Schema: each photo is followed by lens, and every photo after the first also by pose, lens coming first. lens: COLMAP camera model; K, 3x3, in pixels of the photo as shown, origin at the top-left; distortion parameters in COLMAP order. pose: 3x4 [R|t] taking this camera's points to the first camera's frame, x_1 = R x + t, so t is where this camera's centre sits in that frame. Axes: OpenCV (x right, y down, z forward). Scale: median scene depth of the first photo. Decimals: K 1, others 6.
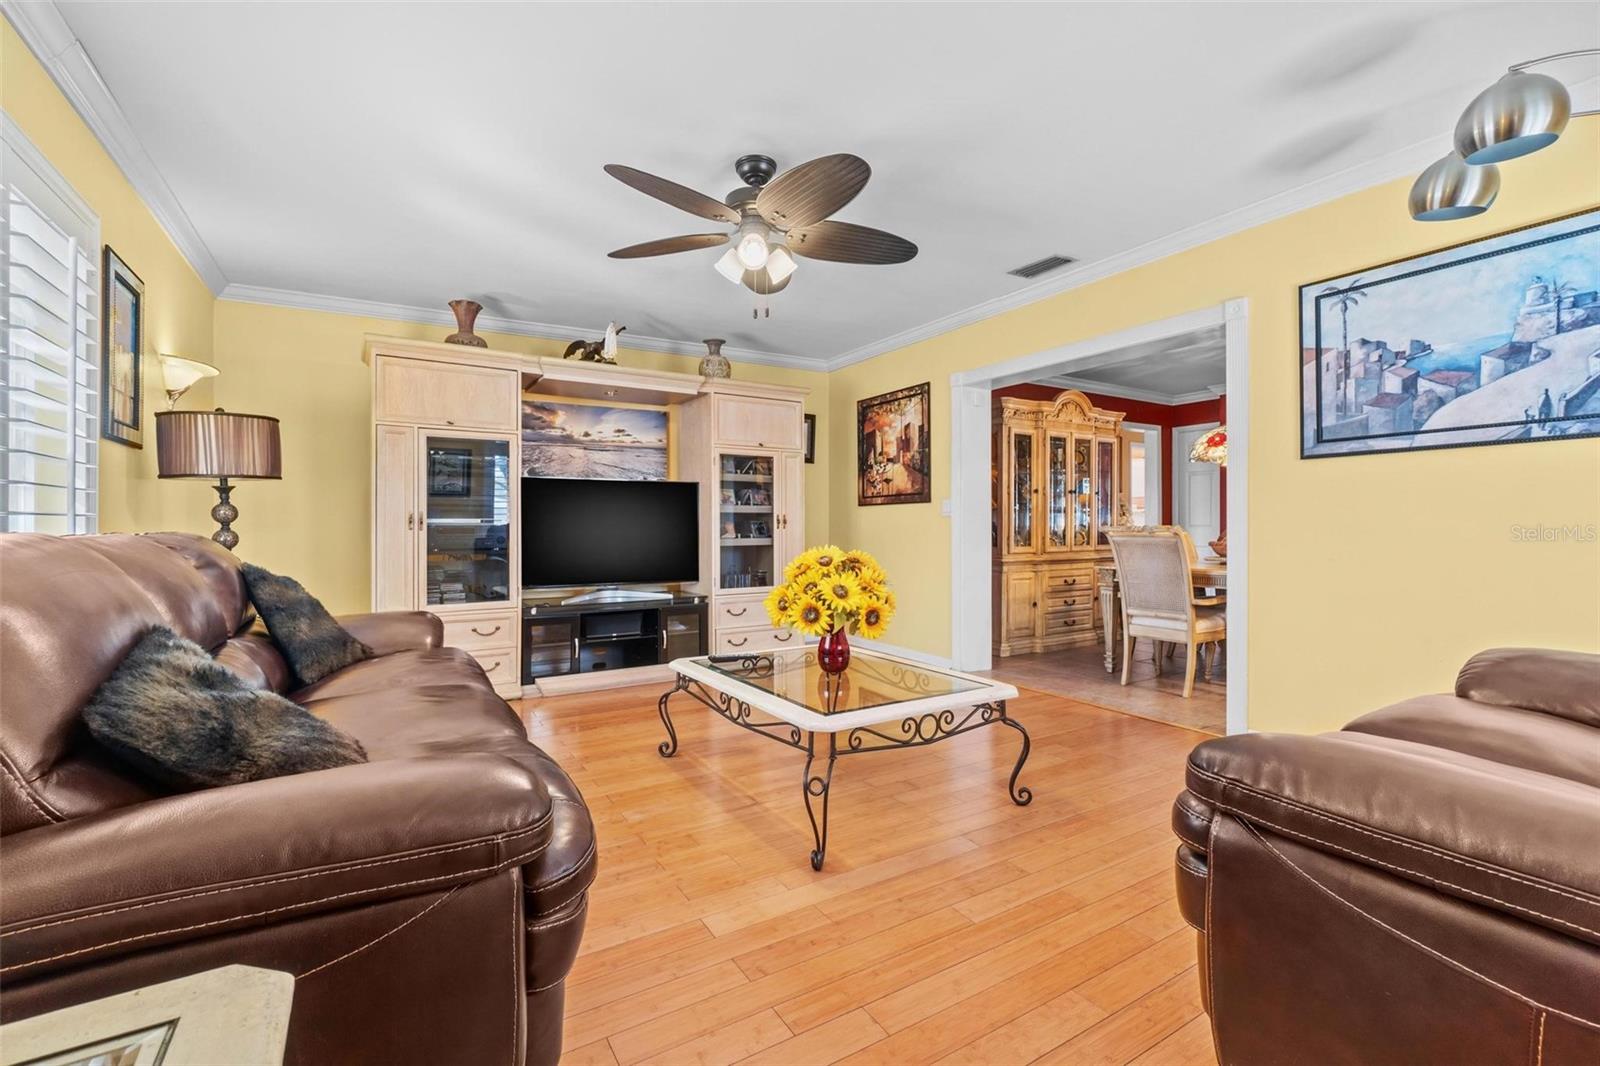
lens RADIAL K [[693.5, 0, 801.6], [0, 693.5, 538.2], [0, 0, 1]] dist [0.000981, 0.000494]
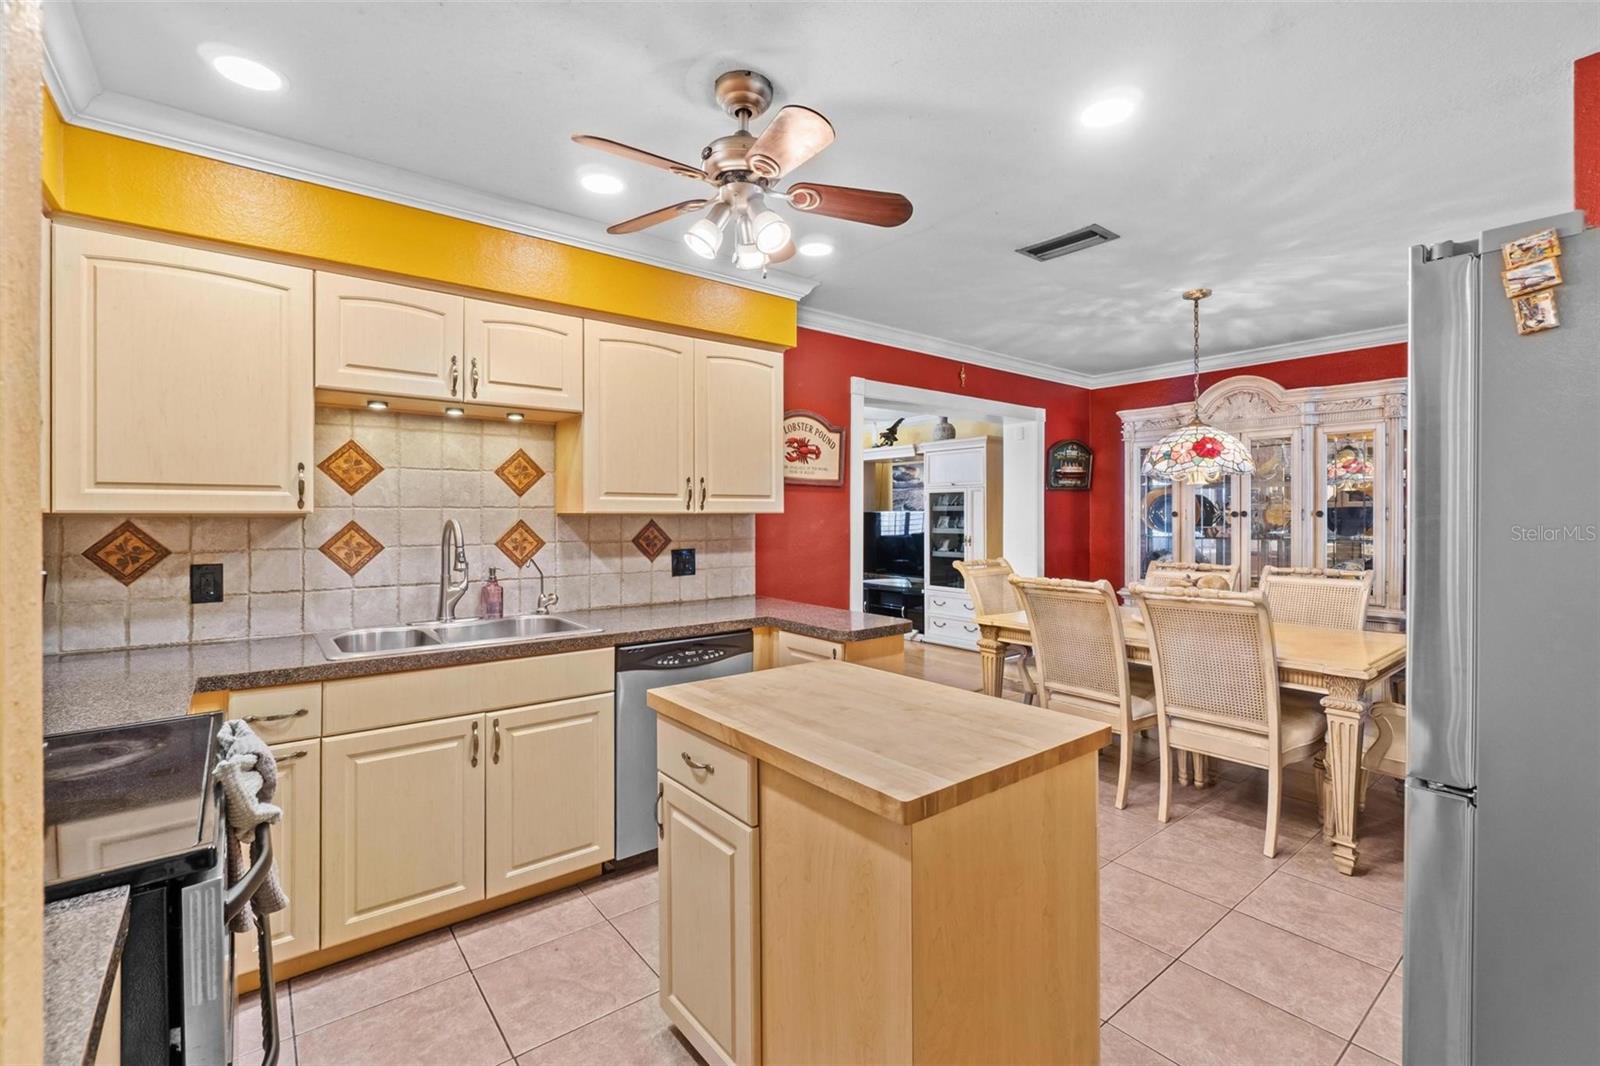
lens RADIAL K [[690.1, 0, 805.6], [0, 690.1, 518.6], [0, 0, 1]] dist [-0.001635, -0.000109]
pose [[0.127080, 0.008194, -0.991859, 1.245070], [-0.015804, 0.999856, 0.006235, -0.069965], [0.991767, 0.014883, 0.127191, 0.531635]]
